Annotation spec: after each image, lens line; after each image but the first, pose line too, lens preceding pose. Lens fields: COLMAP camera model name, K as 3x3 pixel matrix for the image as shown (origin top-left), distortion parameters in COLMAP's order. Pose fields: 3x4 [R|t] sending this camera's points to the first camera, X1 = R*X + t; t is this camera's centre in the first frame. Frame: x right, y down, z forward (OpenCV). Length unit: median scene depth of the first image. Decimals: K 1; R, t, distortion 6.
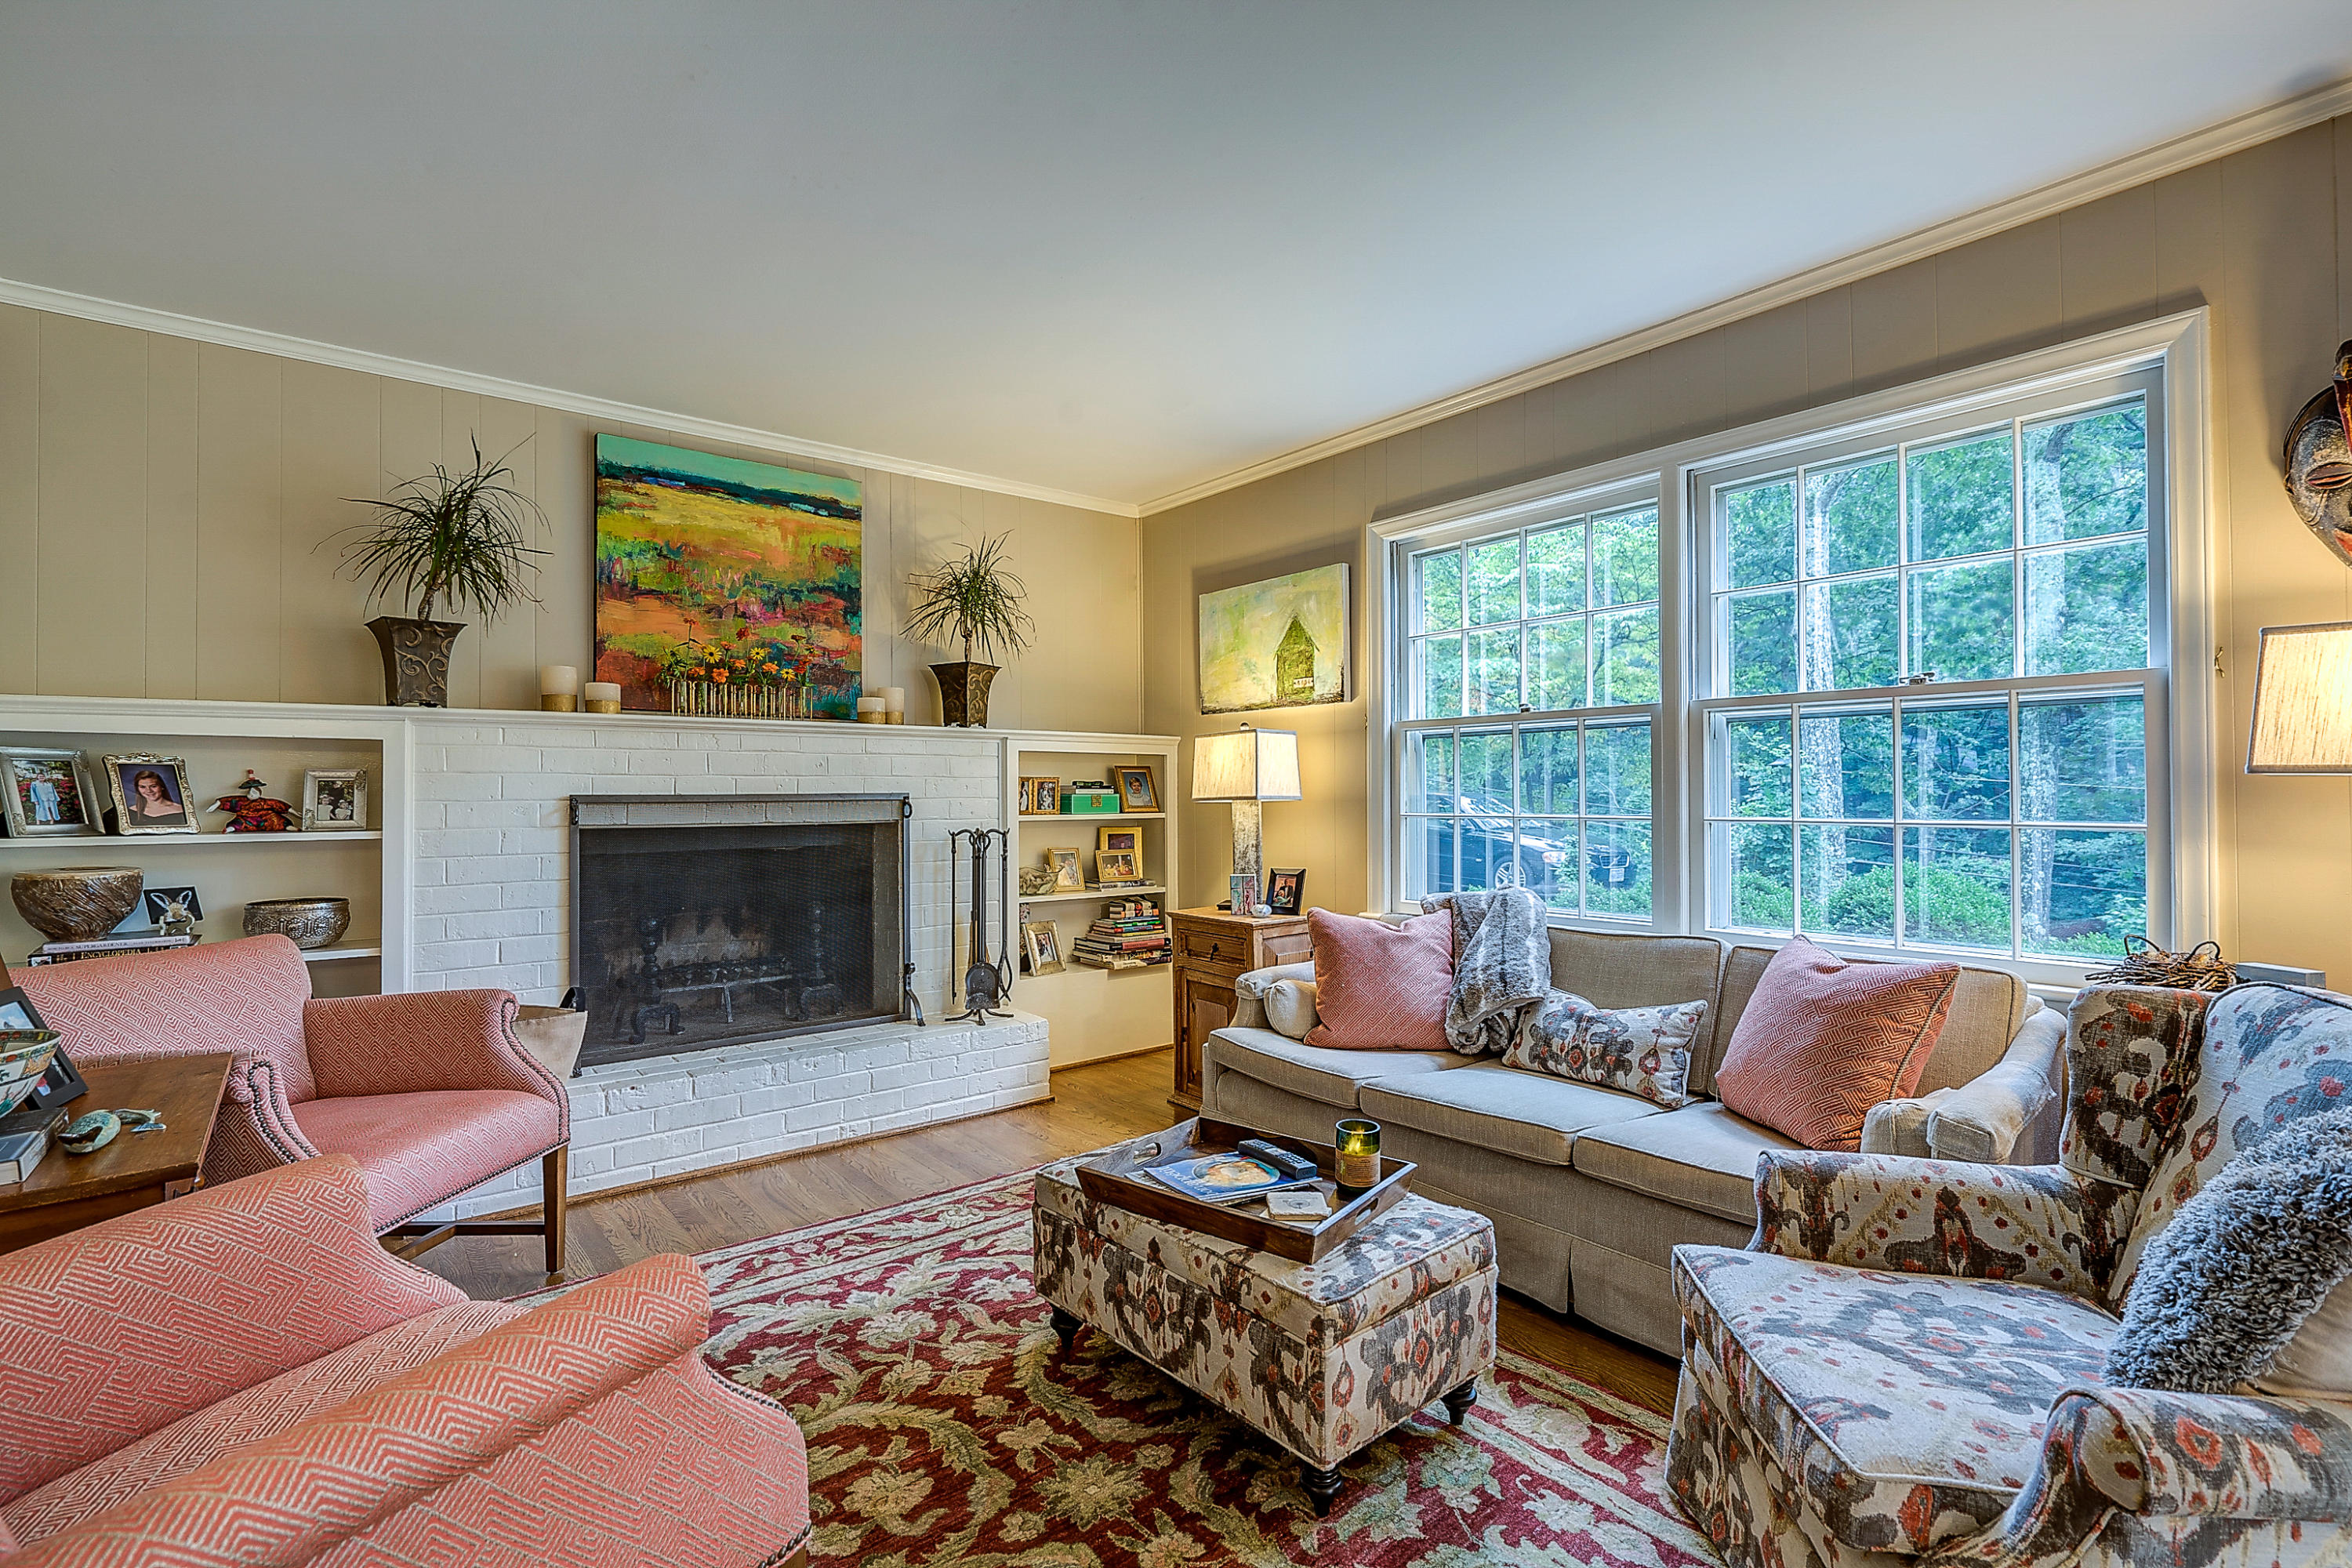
lens RADIAL K [[1085.0, 0, 1175.9], [0, 1085.0, 783.5], [0, 0, 1]] dist [-0.006996, 0.002034]
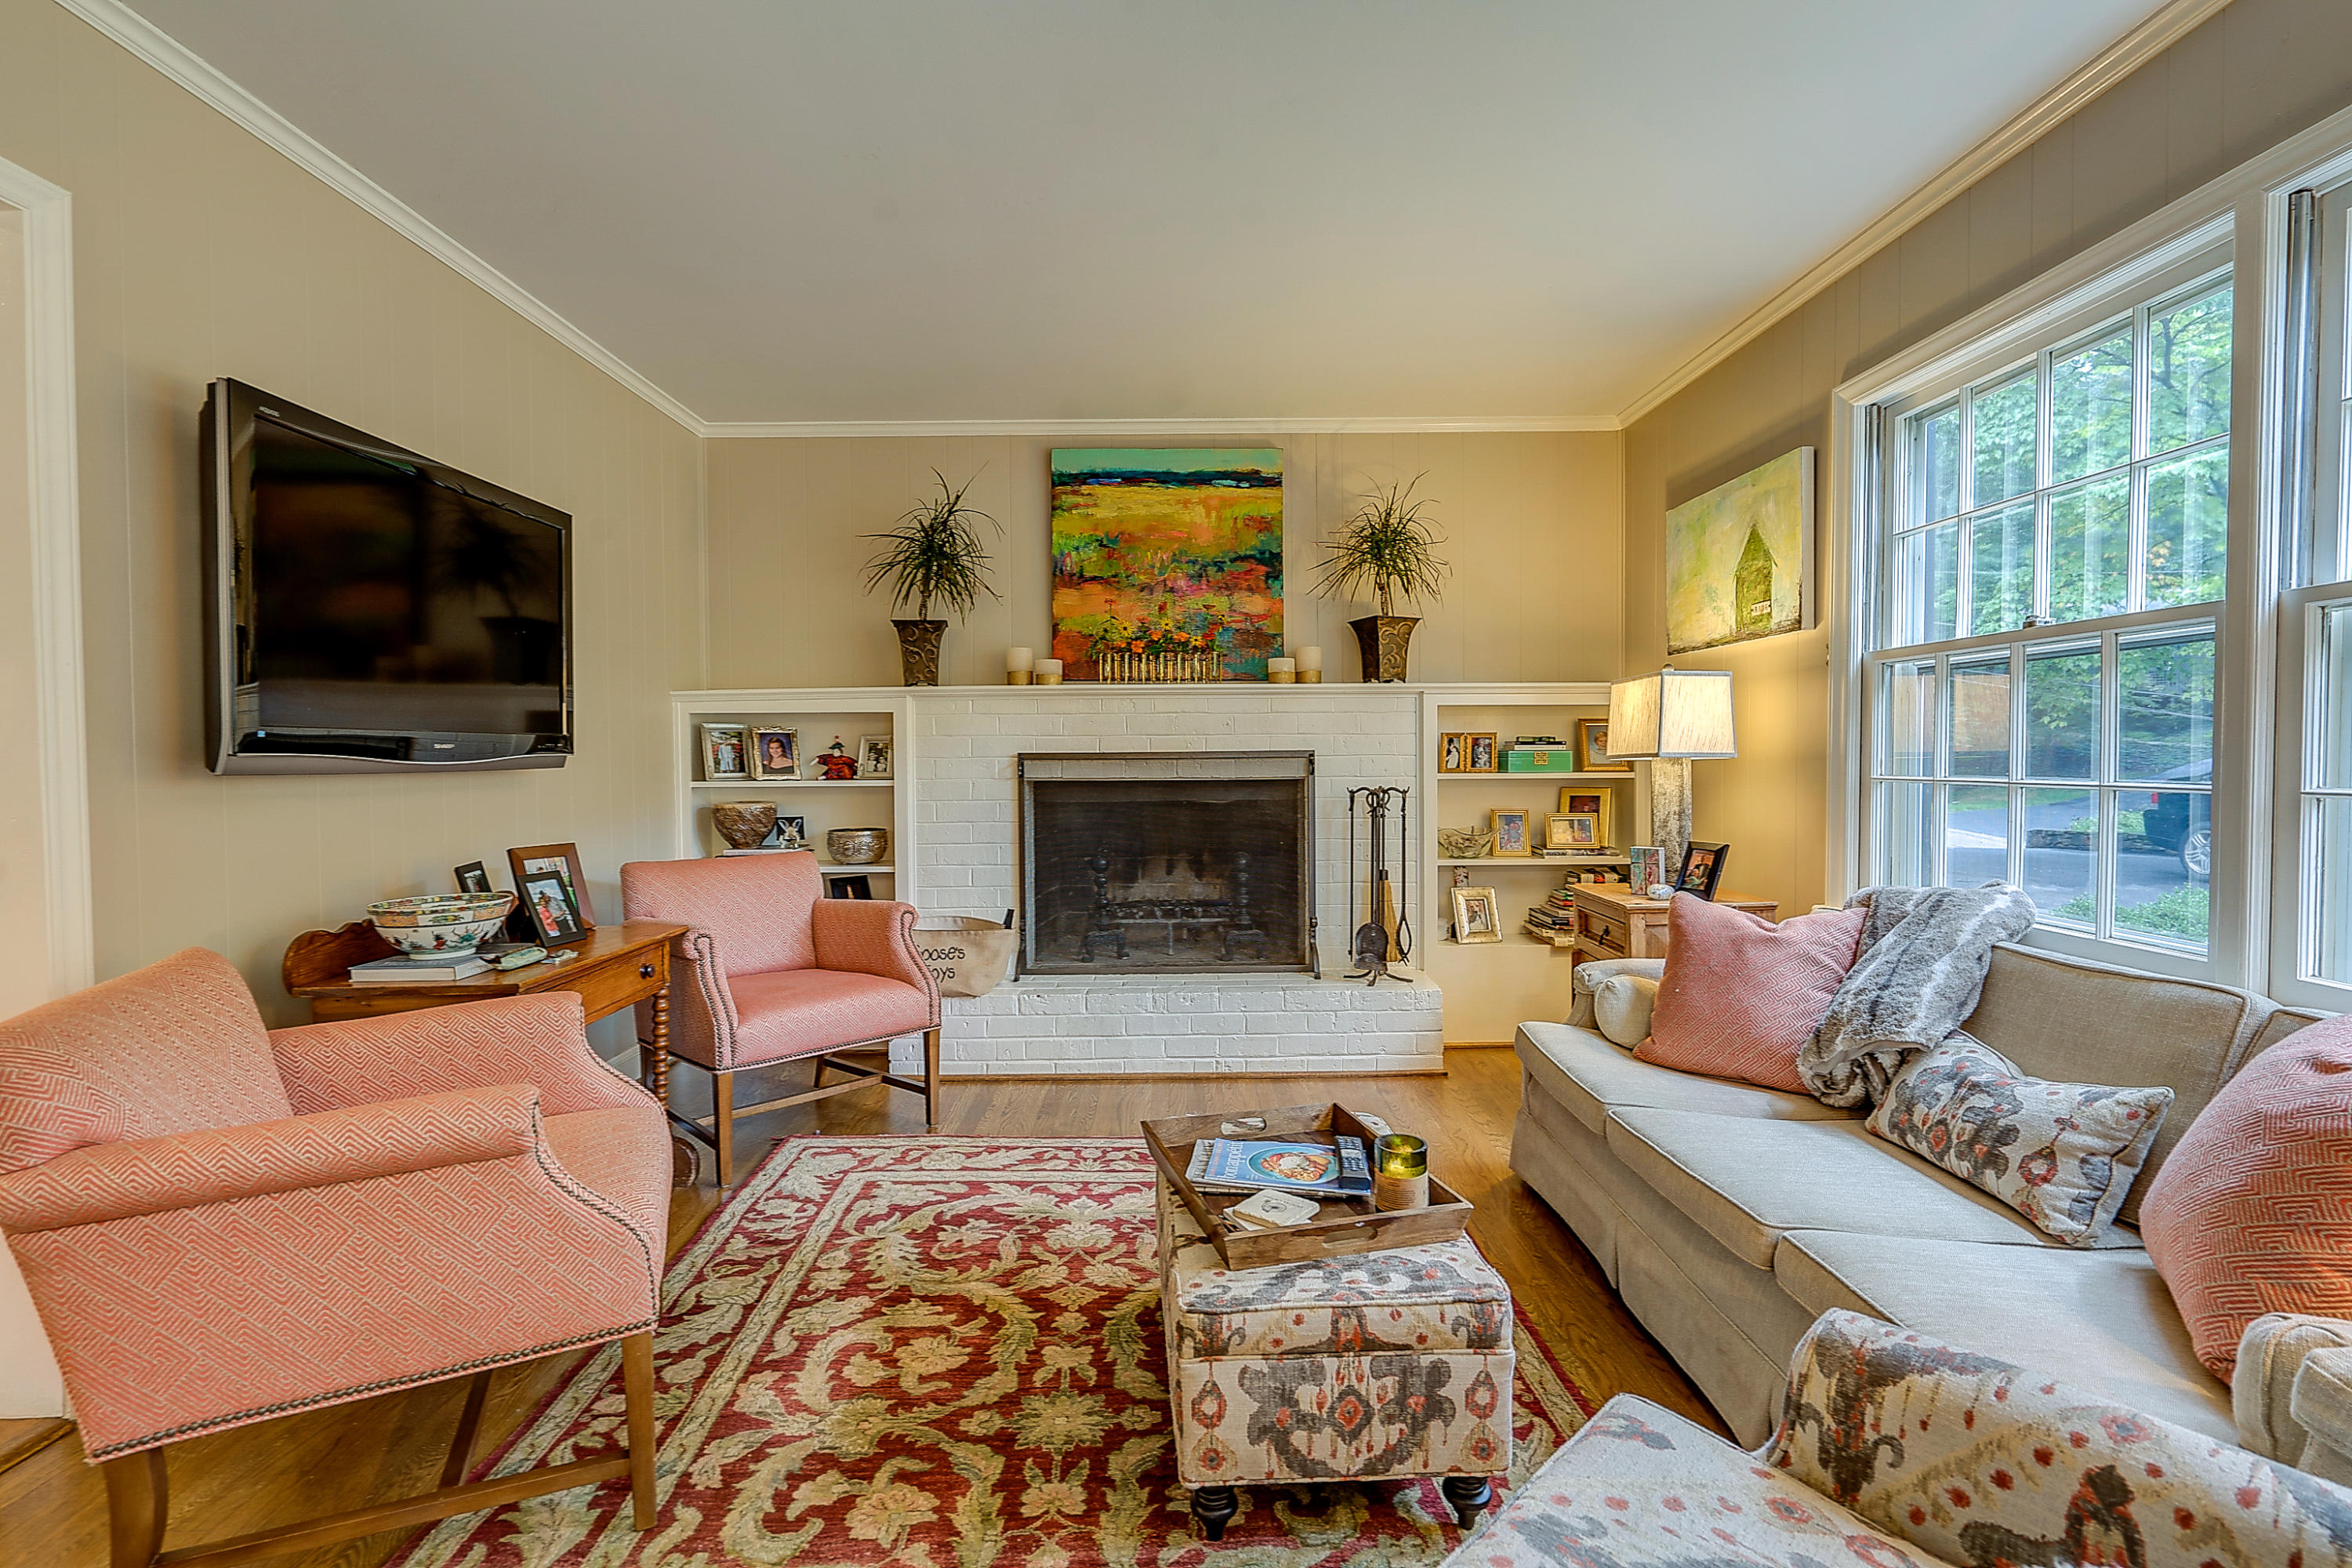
lens RADIAL K [[1085.0, 0, 1169.5], [0, 1085.0, 787.9], [0, 0, 1]] dist [-0.006996, 0.002034]
pose [[0.782139, 0.018749, -0.622822, 0.355544], [0.008864, 0.999111, 0.041208, 0.000942], [0.623041, -0.037750, 0.781278, 0.151329]]
